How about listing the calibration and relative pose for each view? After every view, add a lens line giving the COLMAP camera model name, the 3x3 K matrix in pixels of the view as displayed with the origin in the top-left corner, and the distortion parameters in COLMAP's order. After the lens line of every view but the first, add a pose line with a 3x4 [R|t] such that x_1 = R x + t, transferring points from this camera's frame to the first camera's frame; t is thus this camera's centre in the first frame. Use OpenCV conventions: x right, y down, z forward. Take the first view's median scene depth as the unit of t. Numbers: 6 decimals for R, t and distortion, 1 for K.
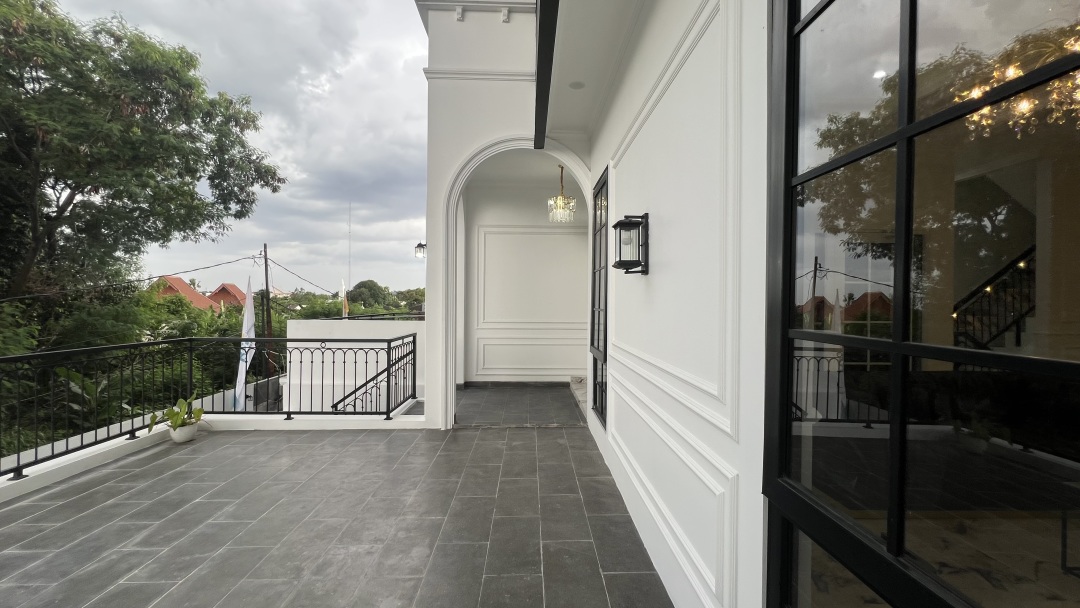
lens RADIAL K [[463.1, 0, 541.2], [0, 463.1, 305.8], [0, 0, 1]] dist [-0.002277, -0.000510]
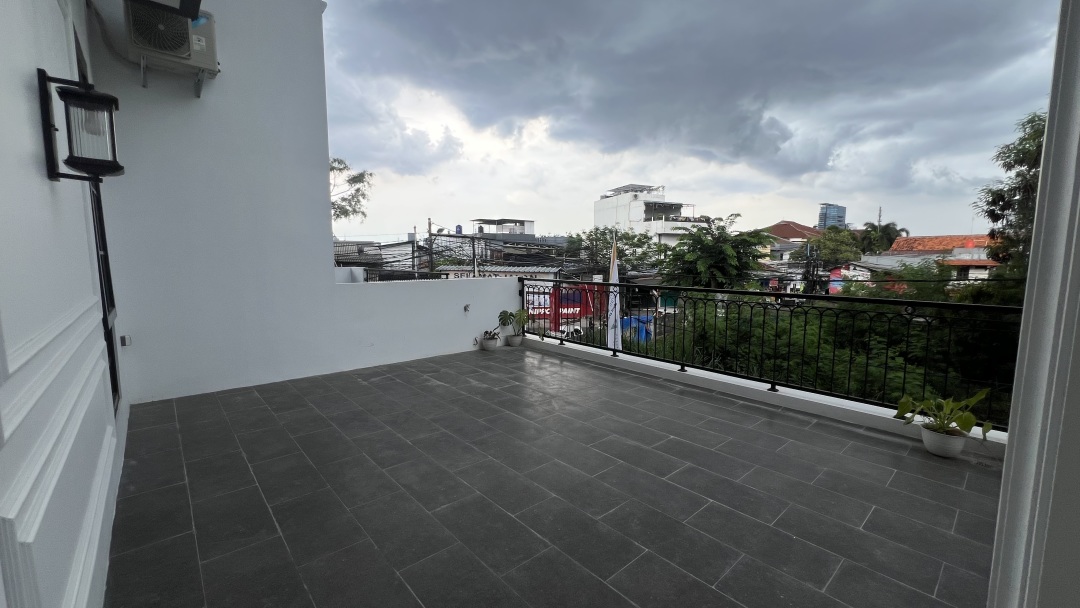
lens RADIAL K [[463.1, 0, 575.7], [0, 463.1, 307.3], [0, 0, 1]] dist [-0.002277, -0.000510]
pose [[-0.755760, 0.063308, -0.651781, 0.099886], [-0.010536, 0.994011, 0.108767, 0.013528], [0.654764, 0.089069, -0.750567, 1.691541]]
